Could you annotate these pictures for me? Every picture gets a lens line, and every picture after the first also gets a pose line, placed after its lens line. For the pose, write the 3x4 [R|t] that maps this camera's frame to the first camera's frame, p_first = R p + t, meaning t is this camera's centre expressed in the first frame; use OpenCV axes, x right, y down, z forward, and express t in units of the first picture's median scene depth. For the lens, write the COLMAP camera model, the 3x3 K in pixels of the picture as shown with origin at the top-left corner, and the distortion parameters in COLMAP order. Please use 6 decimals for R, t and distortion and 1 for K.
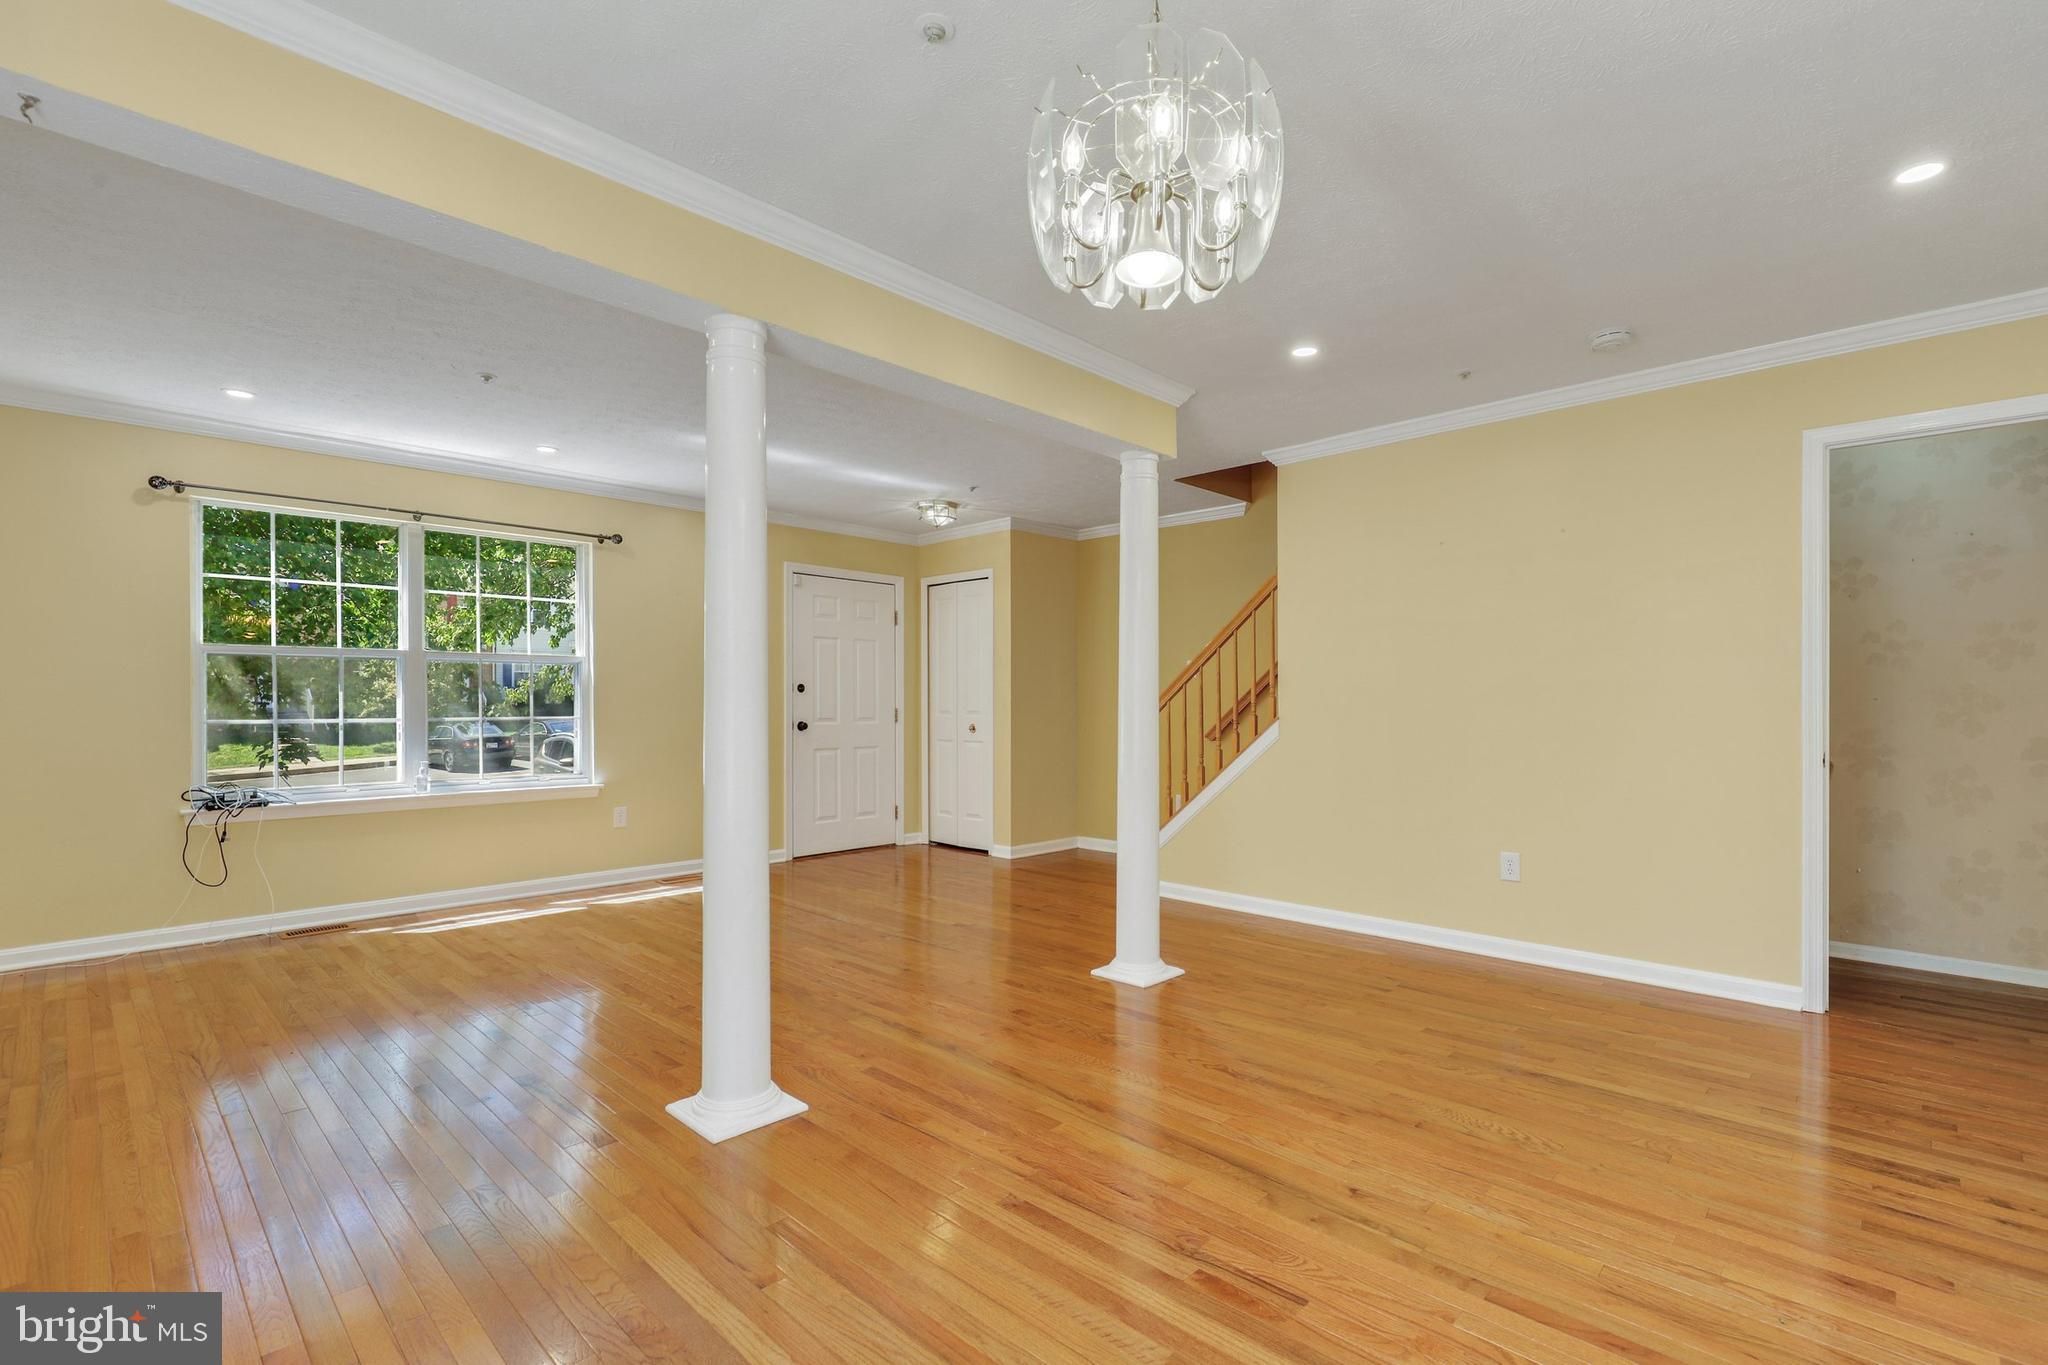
lens RADIAL K [[924.2, 0, 1027.2], [0, 924.2, 695.0], [0, 0, 1]] dist [0.000186, -0.000537]
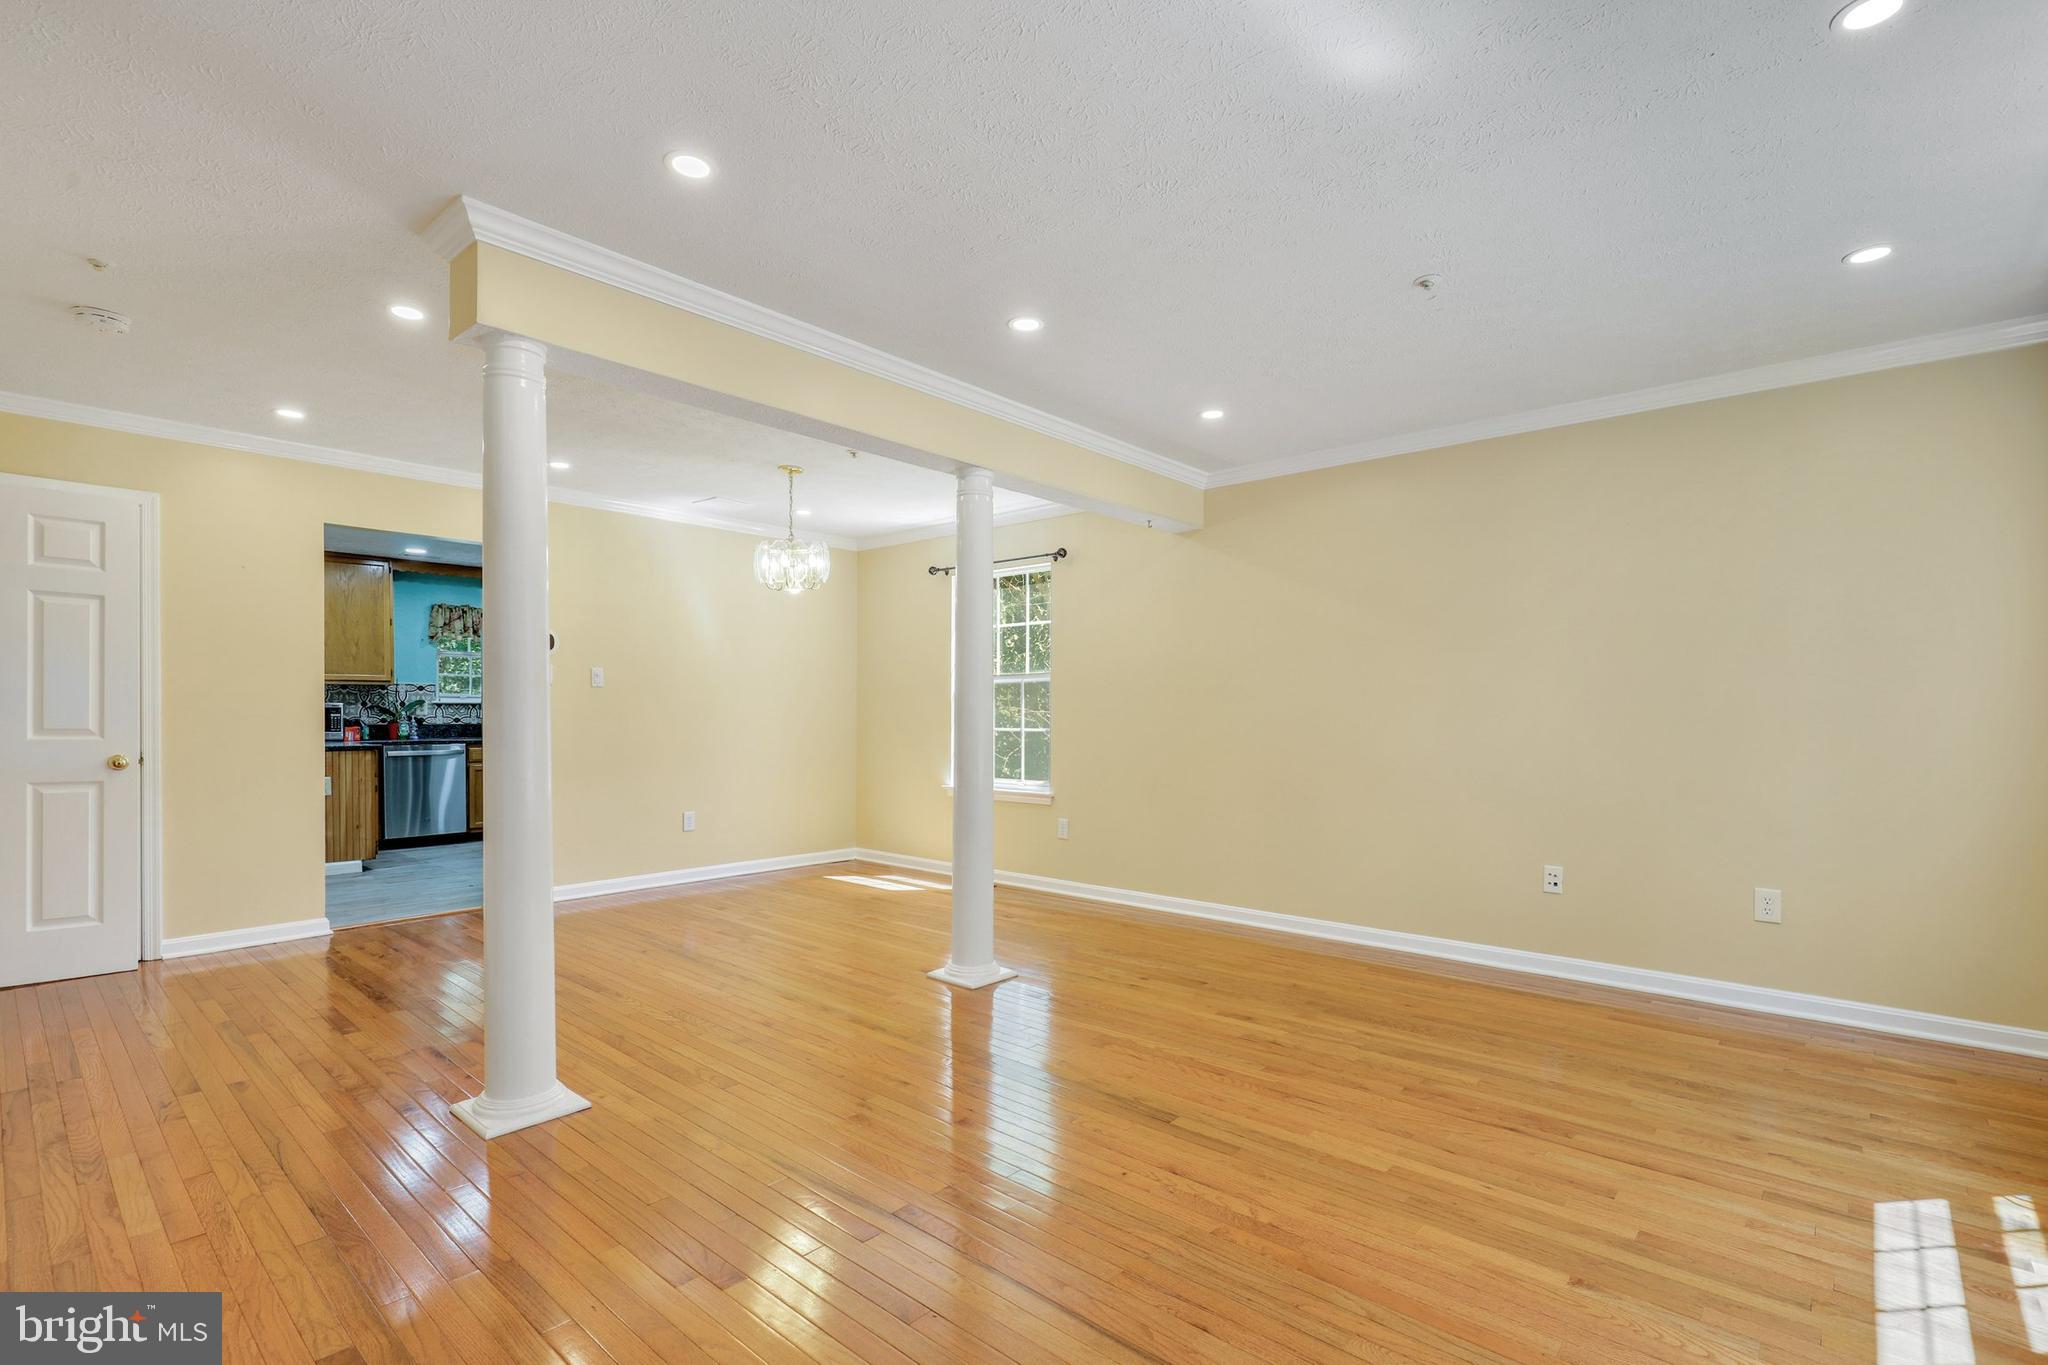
lens RADIAL K [[924.2, 0, 1027.2], [0, 924.2, 695.0], [0, 0, 1]] dist [0.000186, -0.000537]
pose [[-0.998447, -0.004027, -0.055567, -0.213742], [-0.002535, 0.999635, -0.026910, 0.007694], [0.055655, -0.026727, -0.998092, 1.724940]]
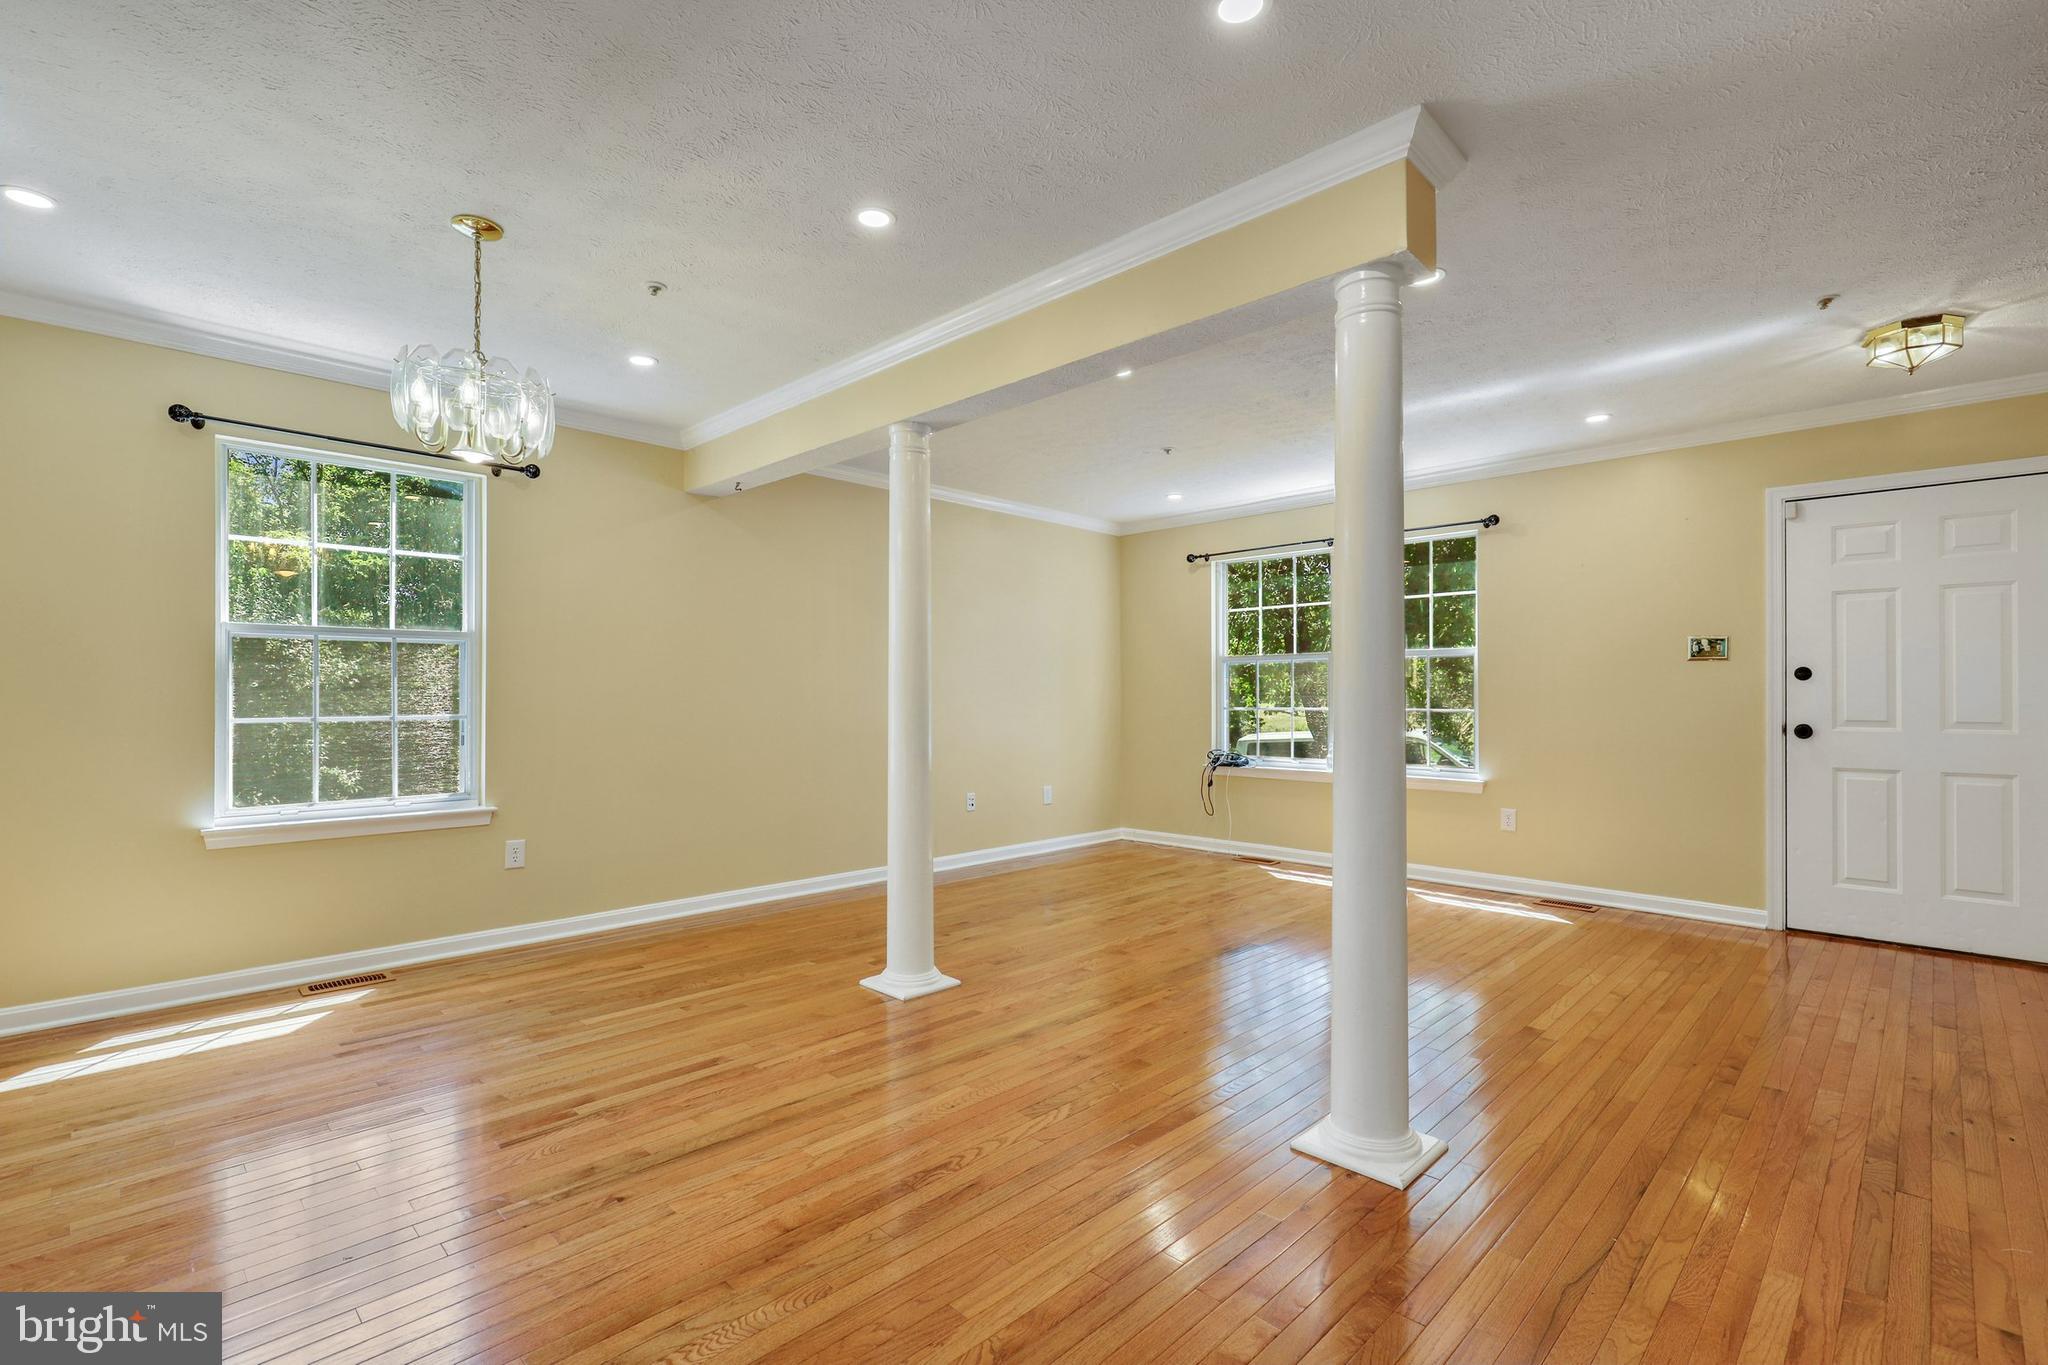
lens RADIAL K [[924.2, 0, 1027.2], [0, 924.2, 695.0], [0, 0, 1]] dist [0.000186, -0.000537]
pose [[-0.003564, -0.001489, -0.999993, 0.722891], [0.007010, 0.999974, -0.001514, 0.008640], [0.999969, -0.007015, -0.003554, 0.786707]]
